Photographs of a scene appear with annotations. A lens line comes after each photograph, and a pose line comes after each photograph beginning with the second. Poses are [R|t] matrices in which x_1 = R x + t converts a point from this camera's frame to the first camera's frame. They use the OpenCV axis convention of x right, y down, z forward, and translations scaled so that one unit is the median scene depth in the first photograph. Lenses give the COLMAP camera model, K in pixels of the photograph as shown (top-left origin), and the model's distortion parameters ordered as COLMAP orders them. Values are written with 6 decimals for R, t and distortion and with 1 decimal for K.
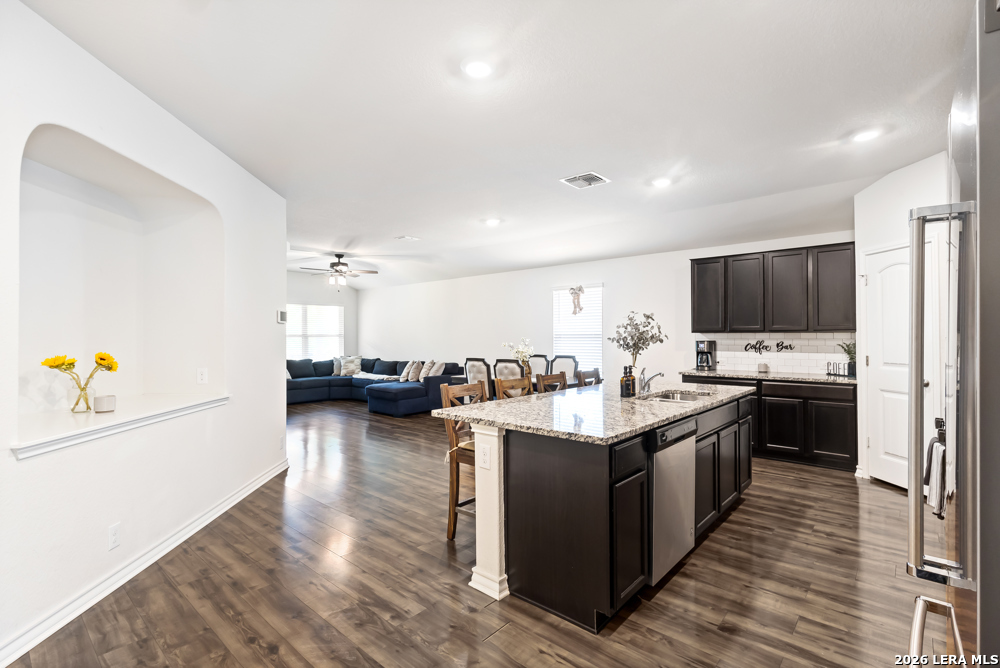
lens RADIAL K [[469.2, 0, 506.6], [0, 469.2, 337.1], [0, 0, 1]] dist [0.004064, -0.000660]
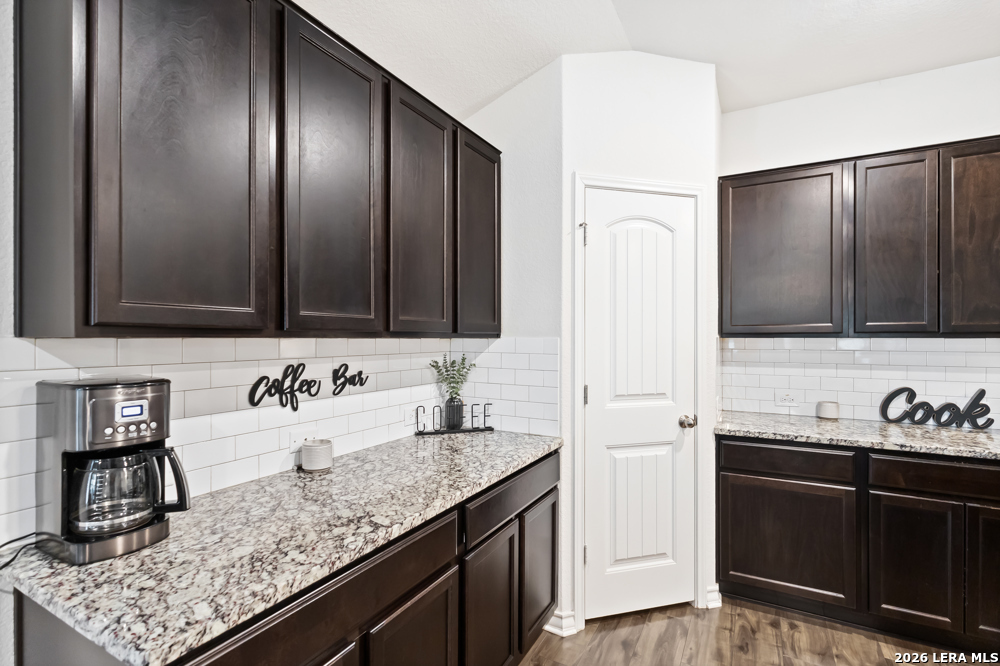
lens RADIAL K [[469.2, 0, 500.8], [0, 469.2, 335.7], [0, 0, 1]] dist [0.004064, -0.000660]
pose [[-0.214925, 0.004789, 0.976619, 0.229931], [0.000158, 0.999988, -0.004868, -0.008795], [-0.976631, -0.000892, -0.214923, 0.946334]]
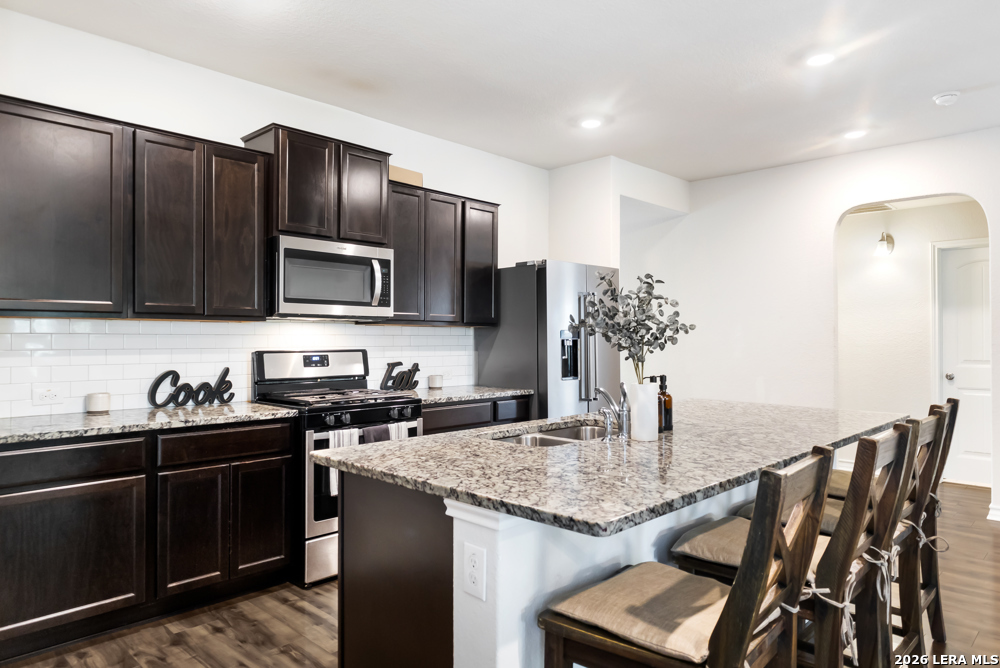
lens RADIAL K [[649.1, 0, 499.4], [0, 649.1, 333.0], [0, 0, 1]] dist [-0.006653, -0.001094]
pose [[-0.998919, 0.004776, 0.046232, 0.242720], [0.004196, 0.999911, -0.012643, 0.007988], [-0.046288, -0.012436, -0.998851, 1.049094]]
